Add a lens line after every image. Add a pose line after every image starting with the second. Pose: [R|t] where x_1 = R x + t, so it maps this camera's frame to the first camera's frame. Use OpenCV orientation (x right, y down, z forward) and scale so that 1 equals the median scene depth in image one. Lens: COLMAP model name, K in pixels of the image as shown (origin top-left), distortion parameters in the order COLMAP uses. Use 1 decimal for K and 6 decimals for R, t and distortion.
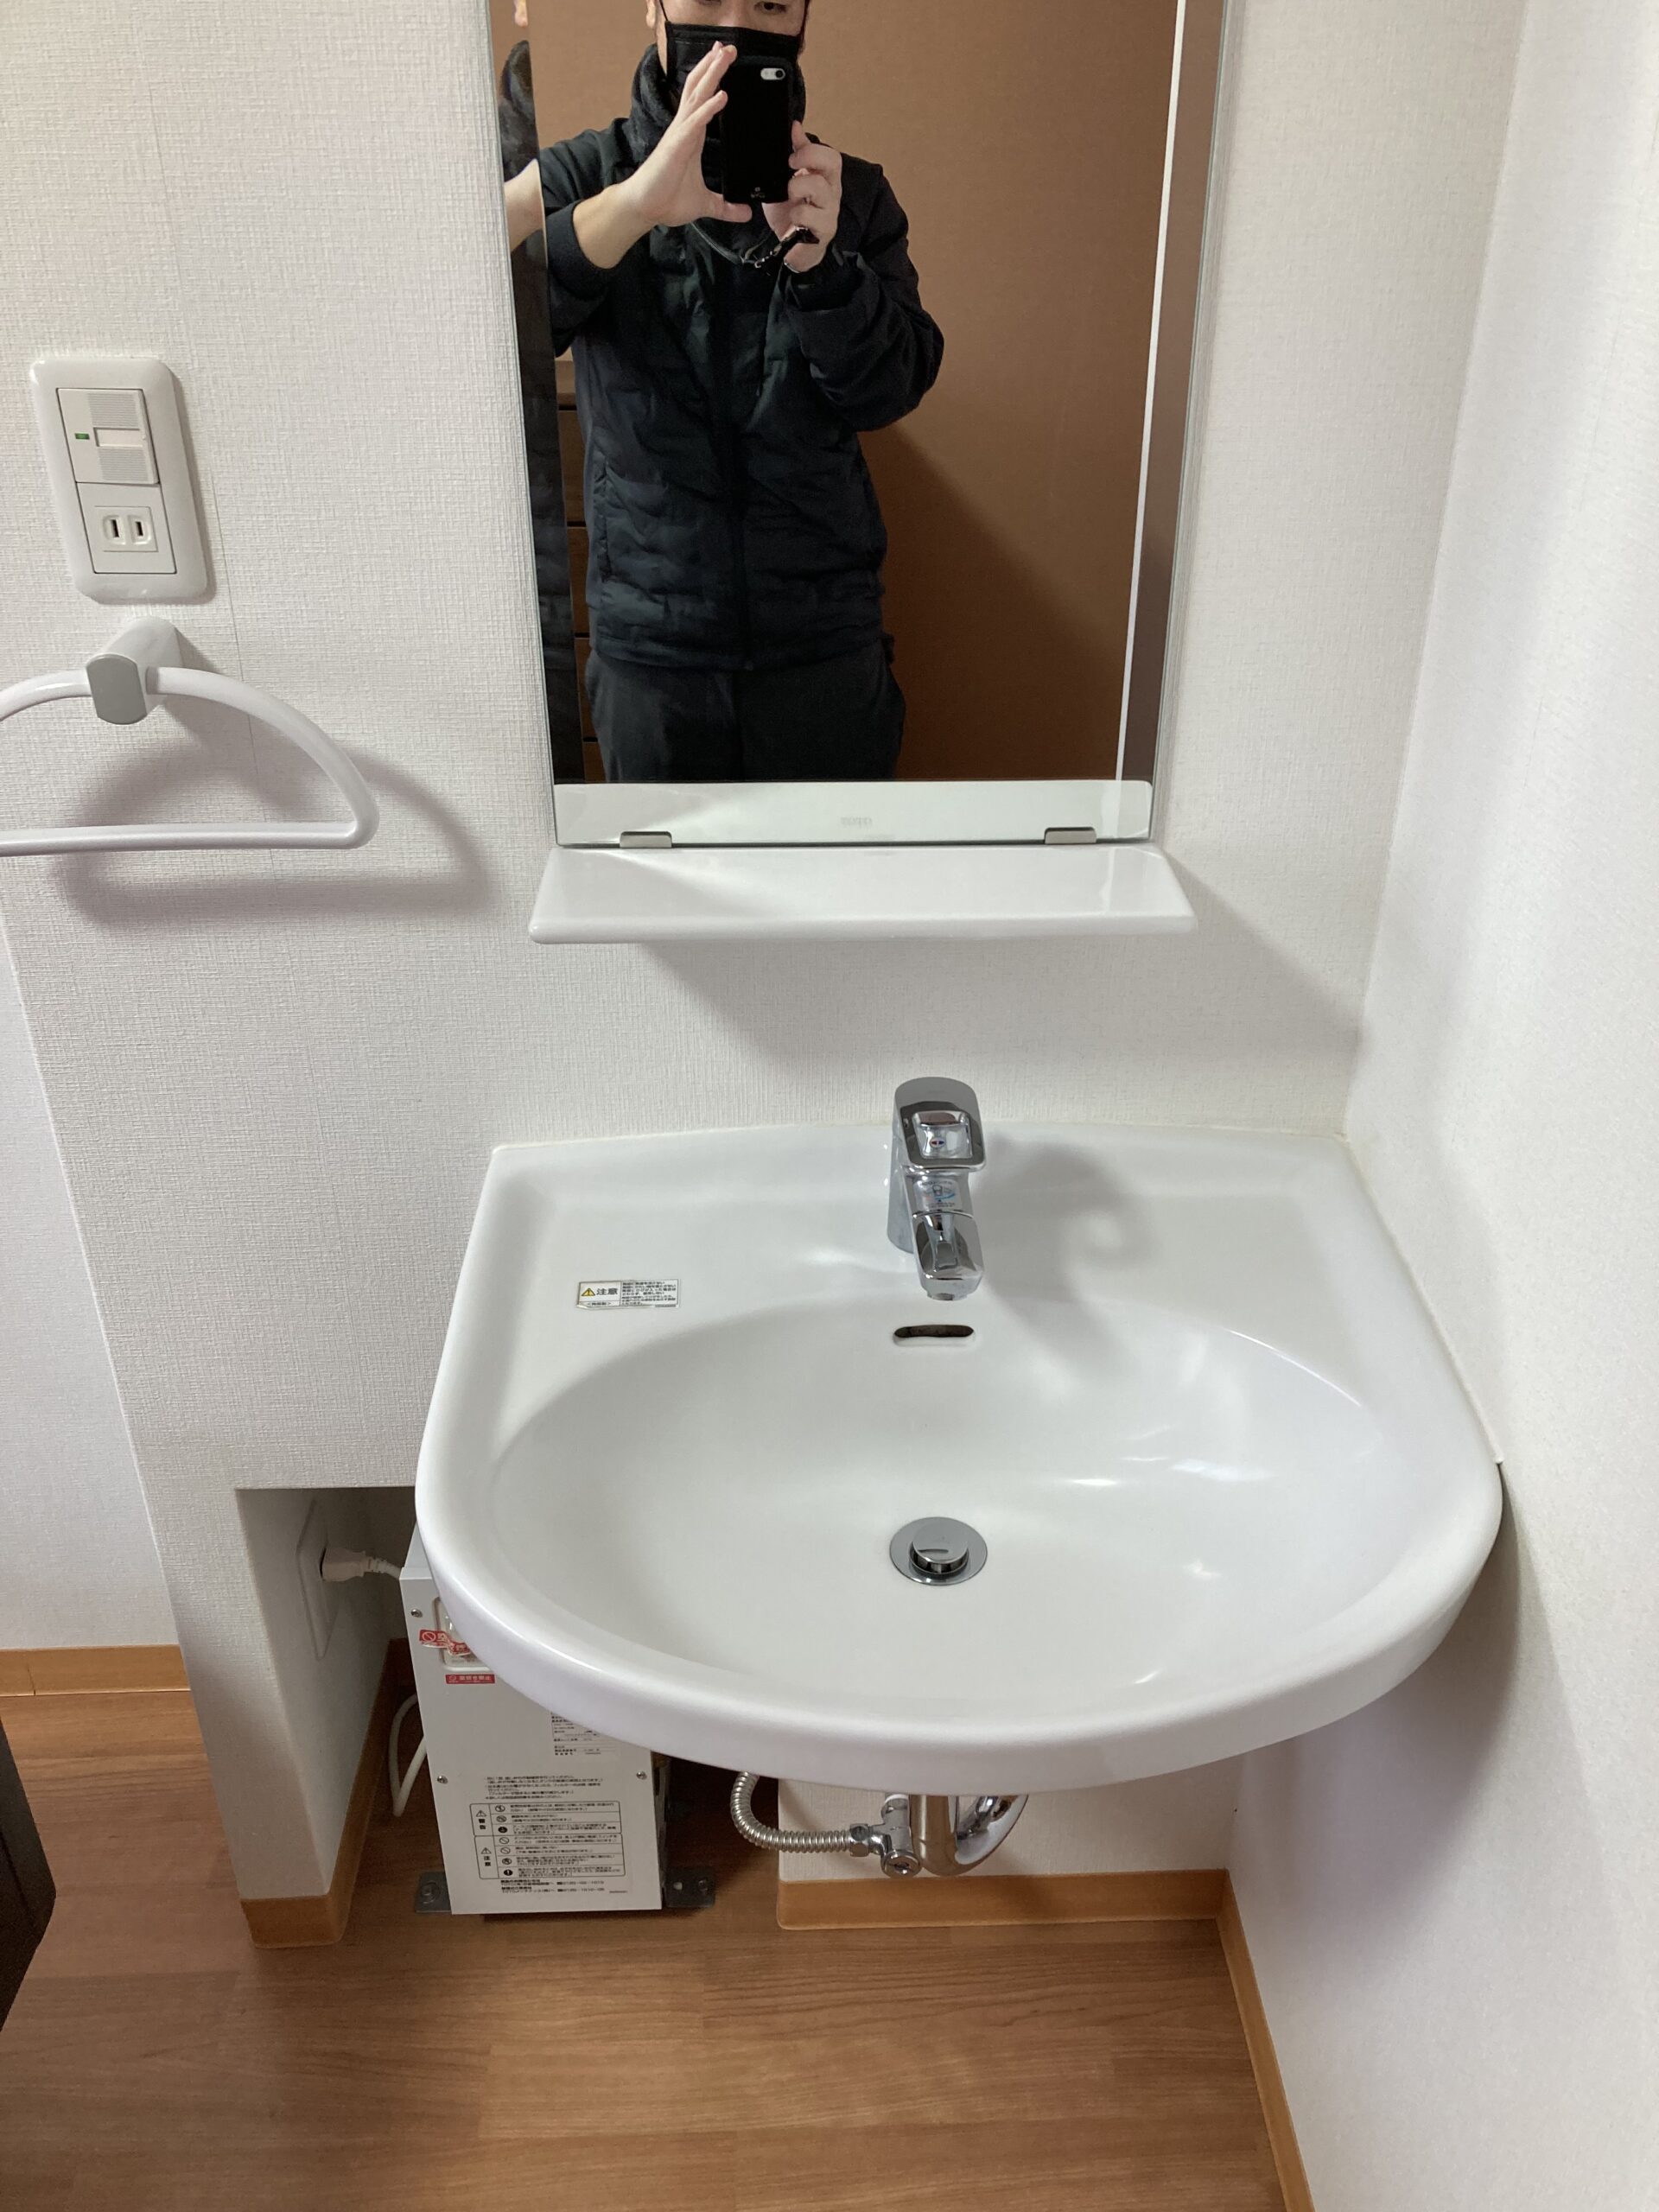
lens RADIAL K [[1836.3, 0, 835.8], [0, 1836.3, 1130.9], [0, 0, 1]] dist [0.052110, -0.091518]
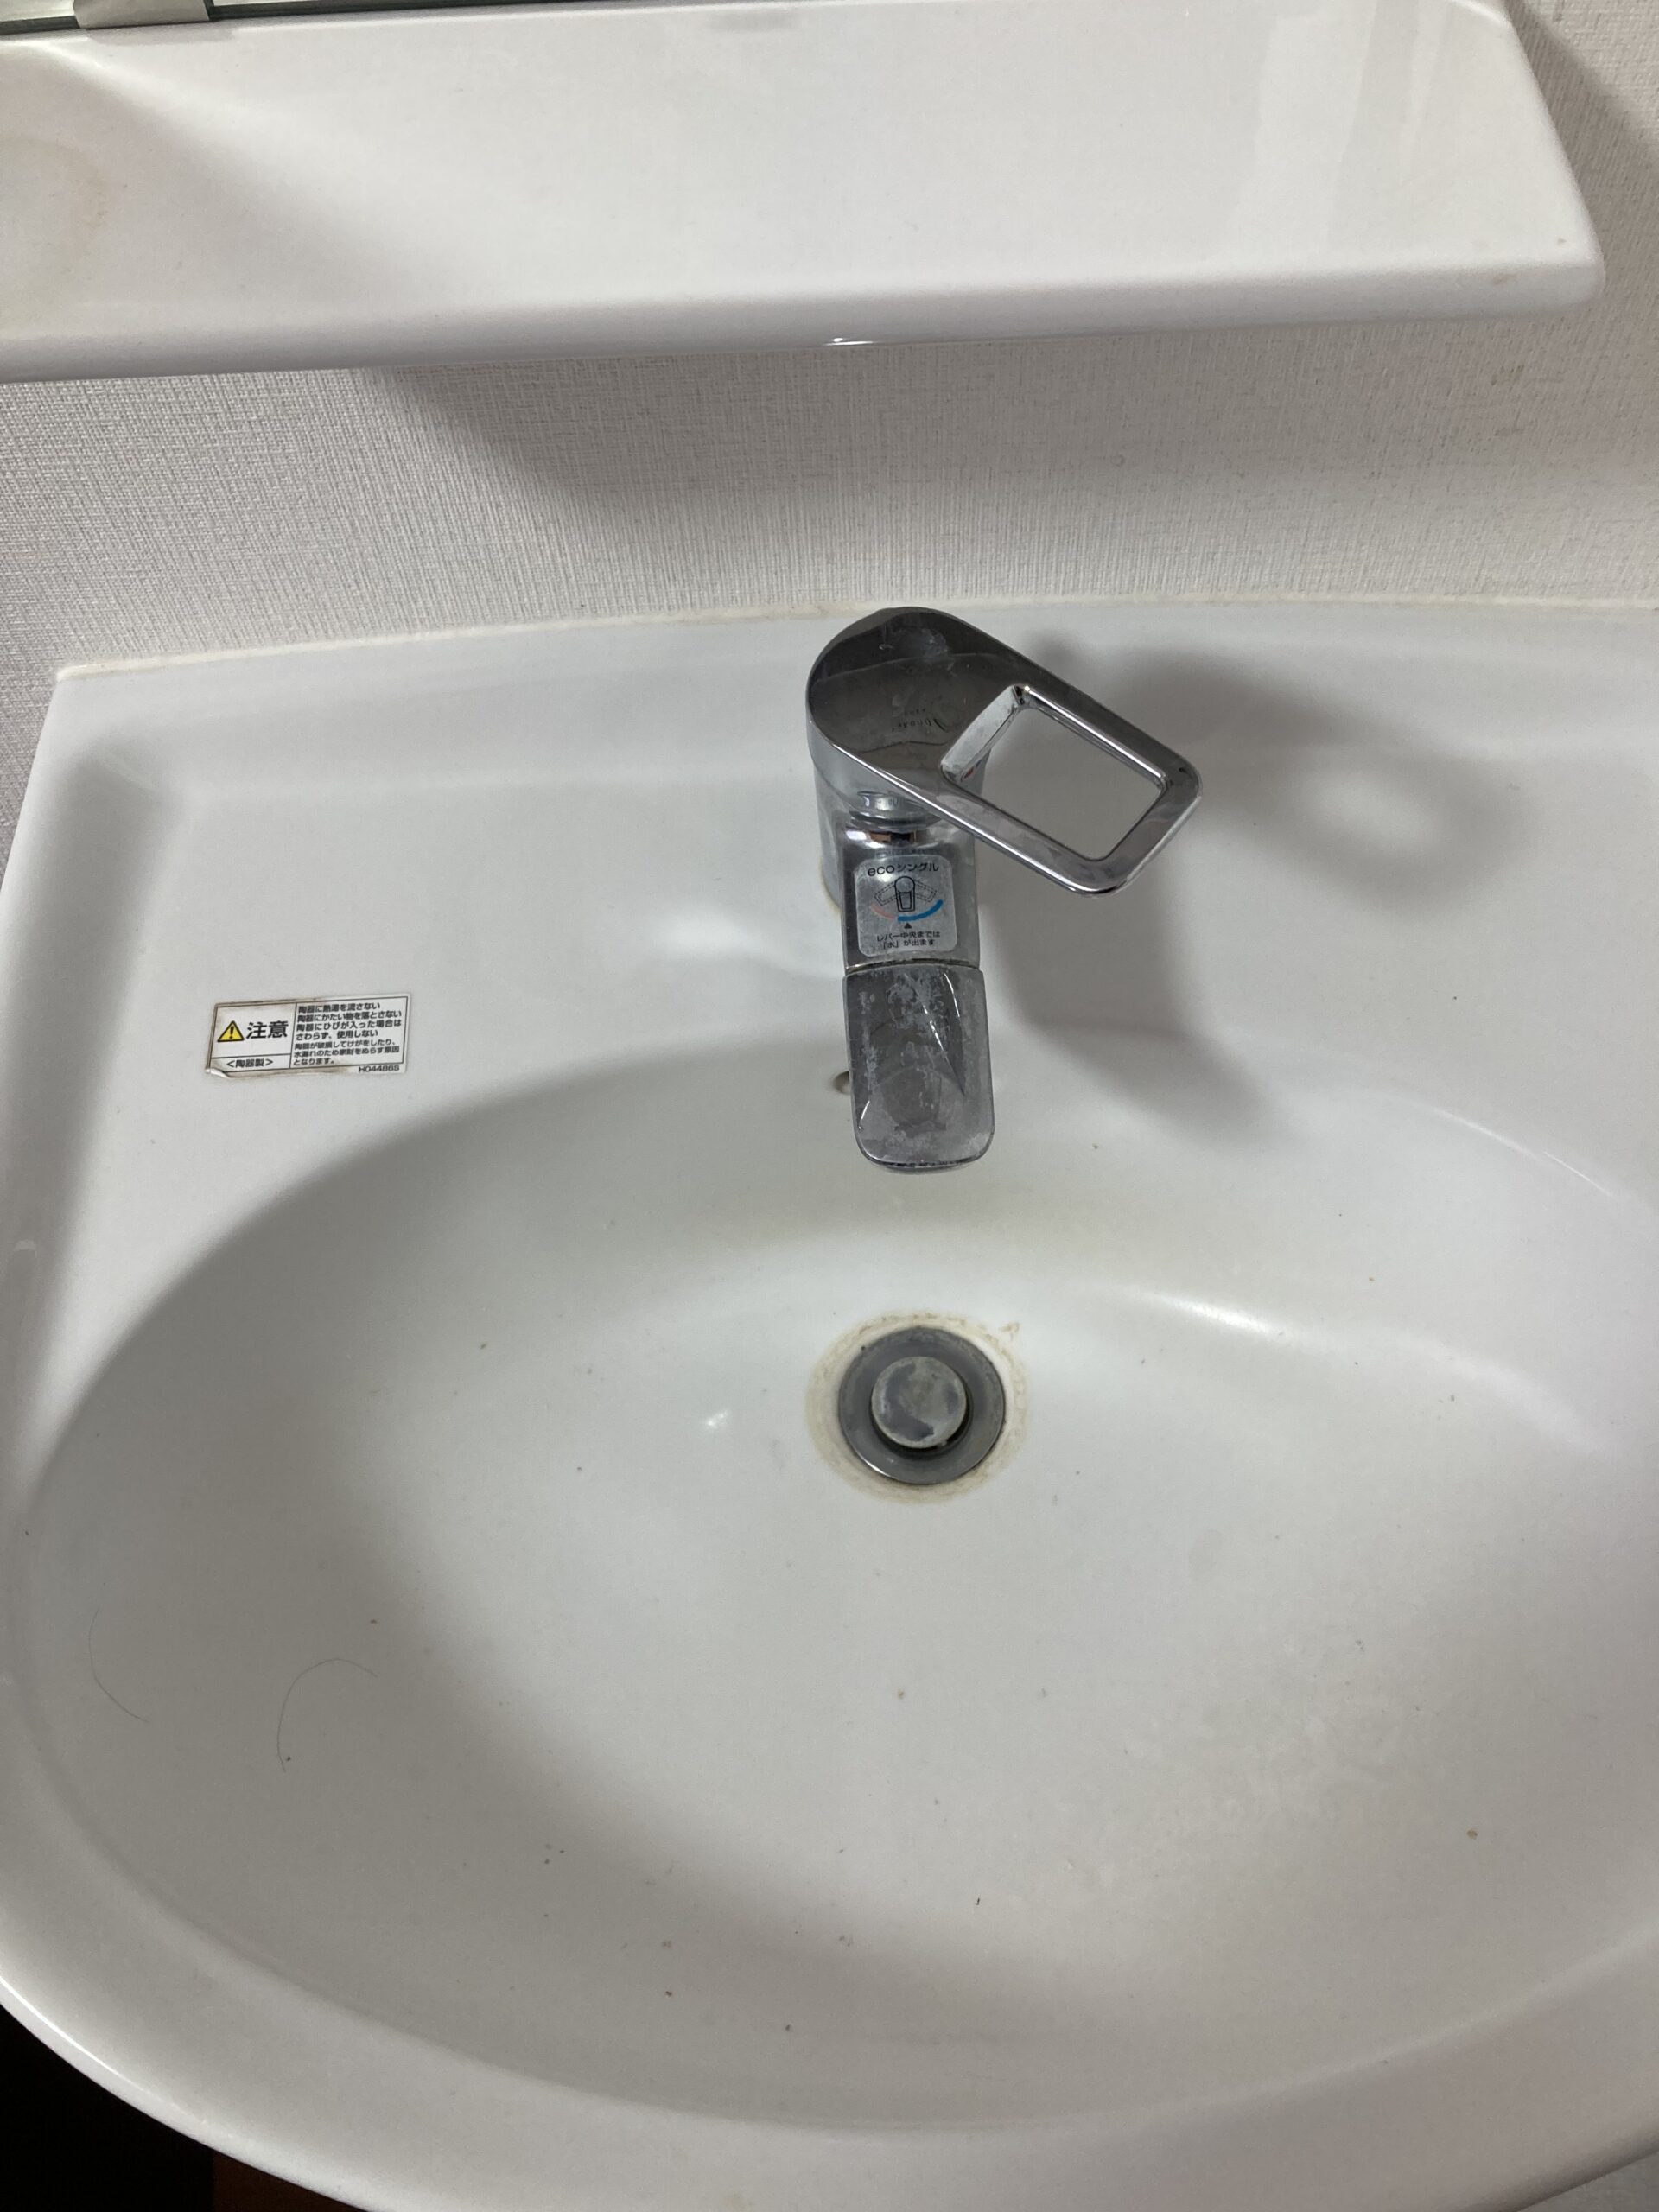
lens RADIAL K [[1781.2, 0, 846.9], [0, 1781.2, 1100.3], [0, 0, 1]] dist [0.030865, -0.067813]
pose [[0.999142, -0.005191, -0.041088, 0.056901], [0.025080, 0.865341, 0.500556, -0.140173], [0.032957, -0.501157, 0.864728, 0.565988]]
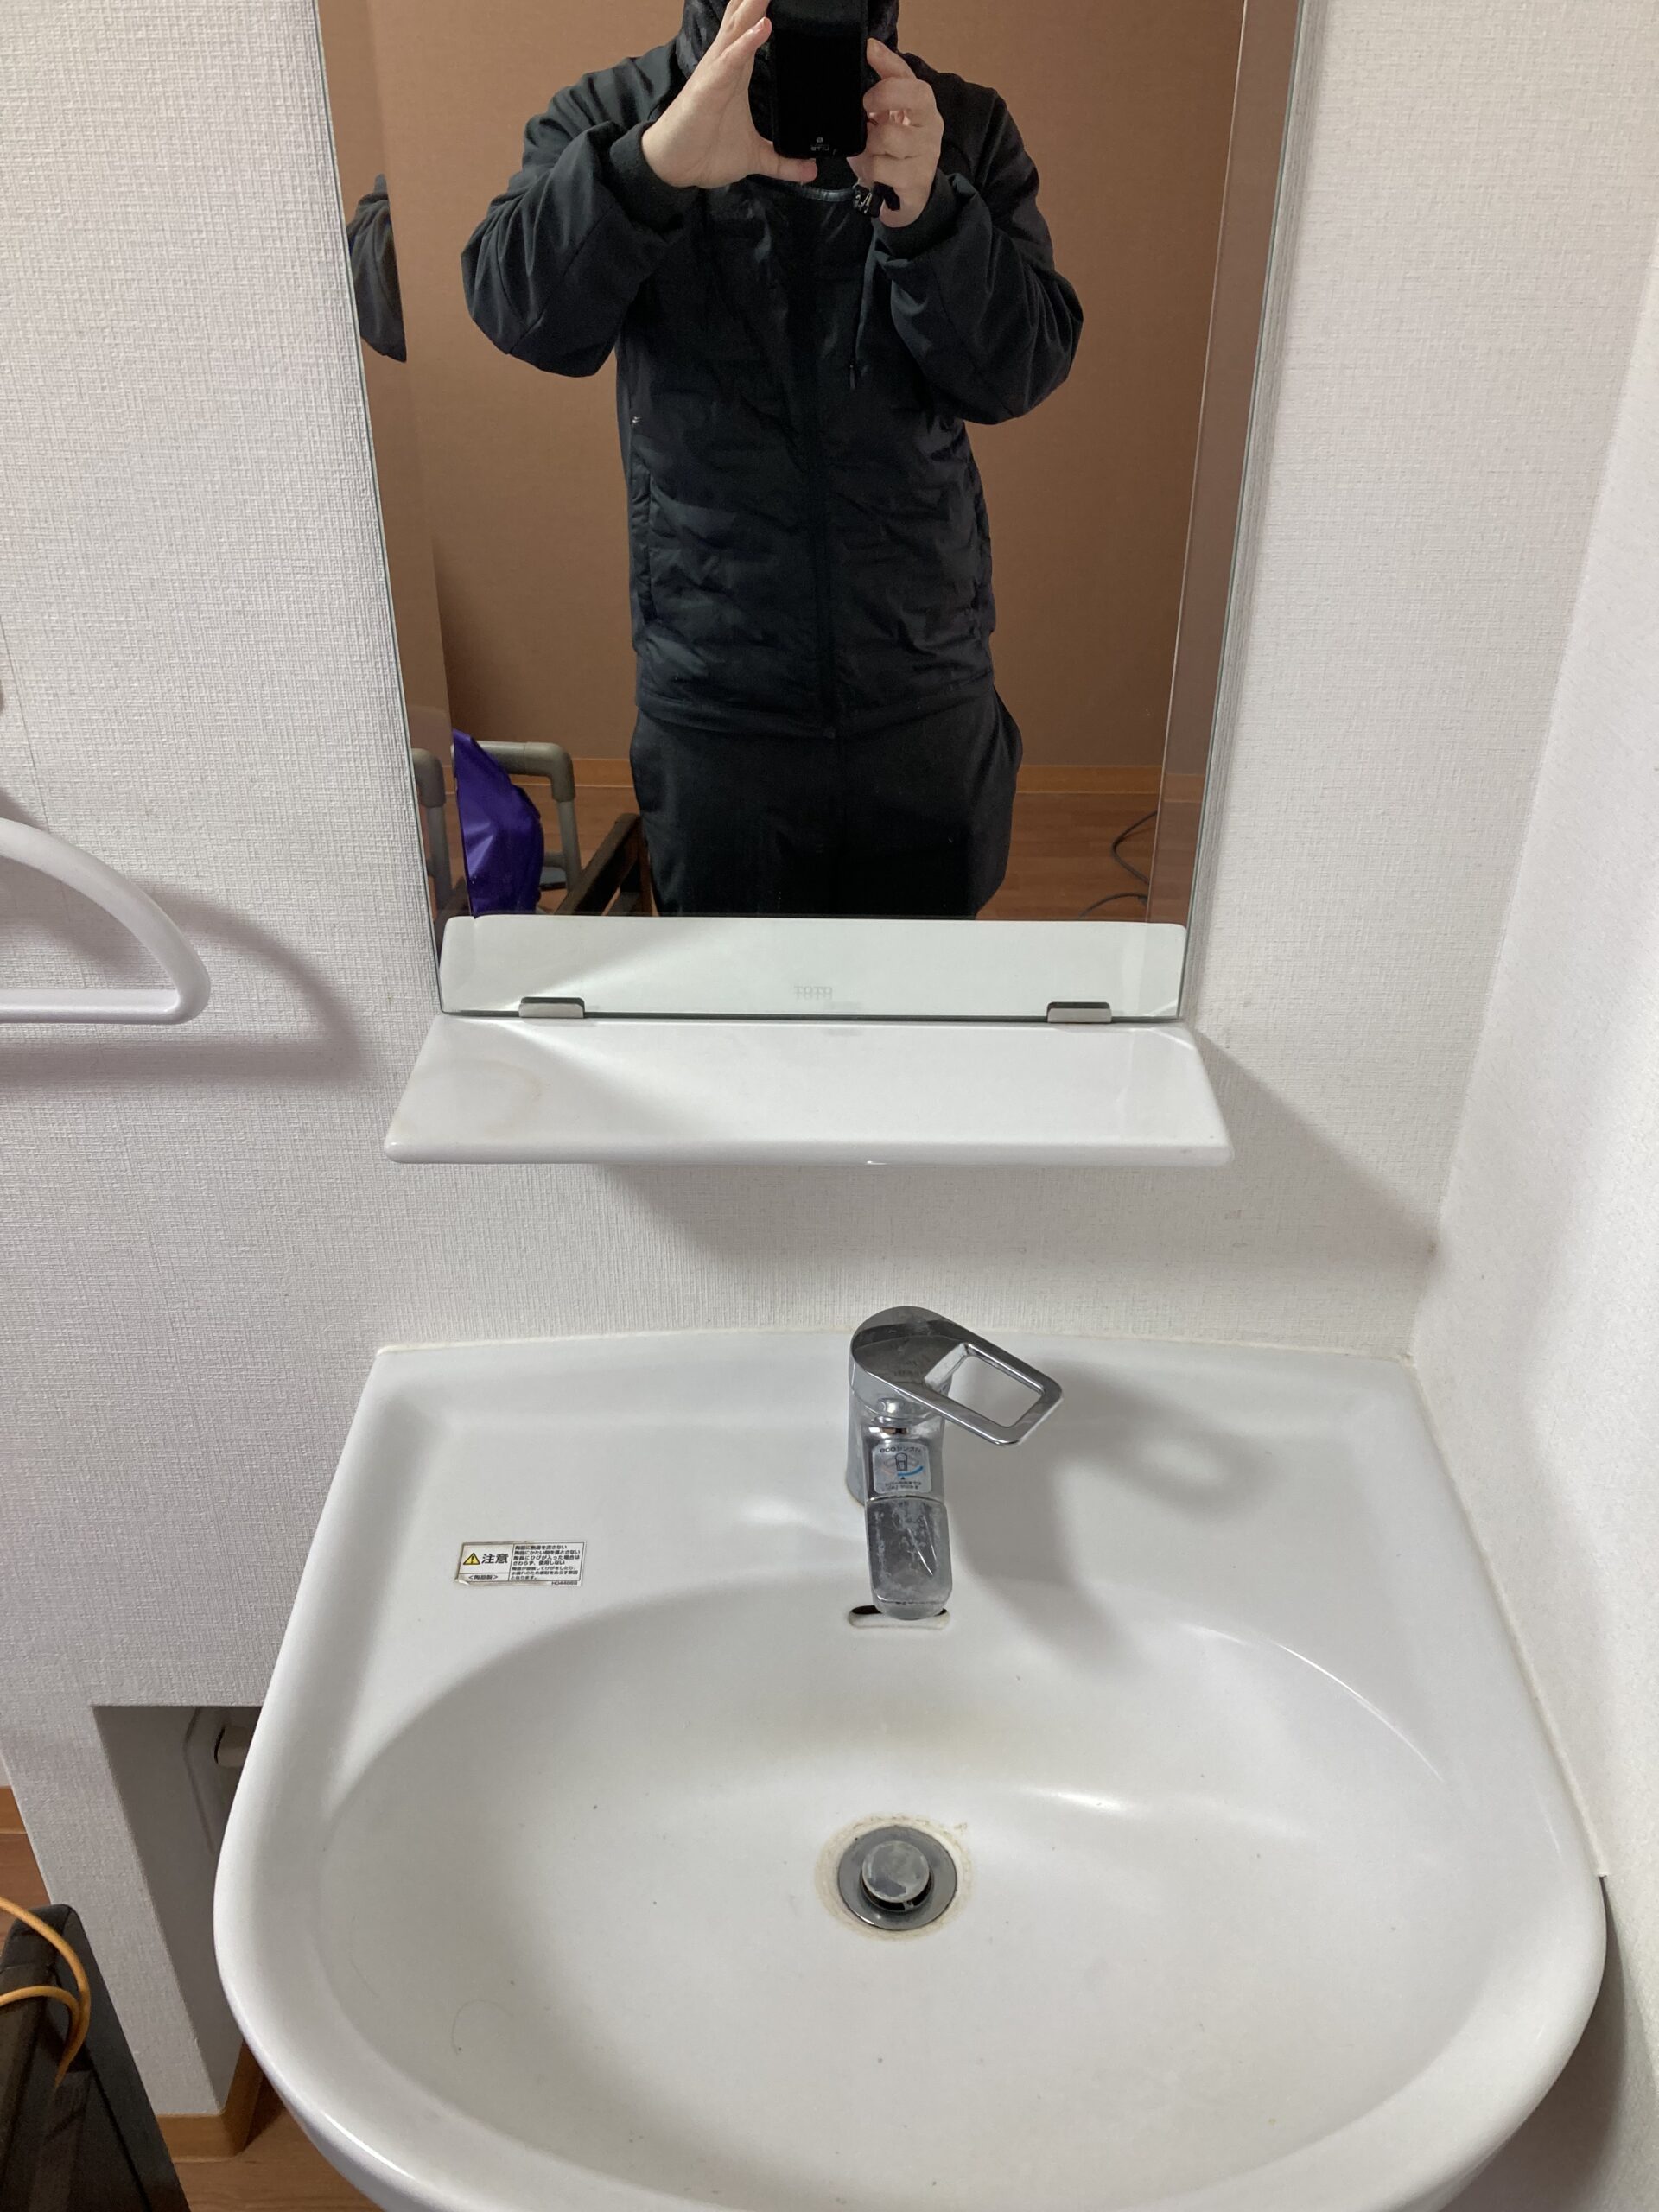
lens RADIAL K [[1781.2, 0, 846.9], [0, 1781.2, 1100.3], [0, 0, 1]] dist [0.030865, -0.067813]
pose [[0.999514, 0.022941, -0.021118, 0.043230], [-0.022290, 0.999285, 0.030553, -0.142904], [0.021803, -0.030068, 0.999310, 0.219765]]
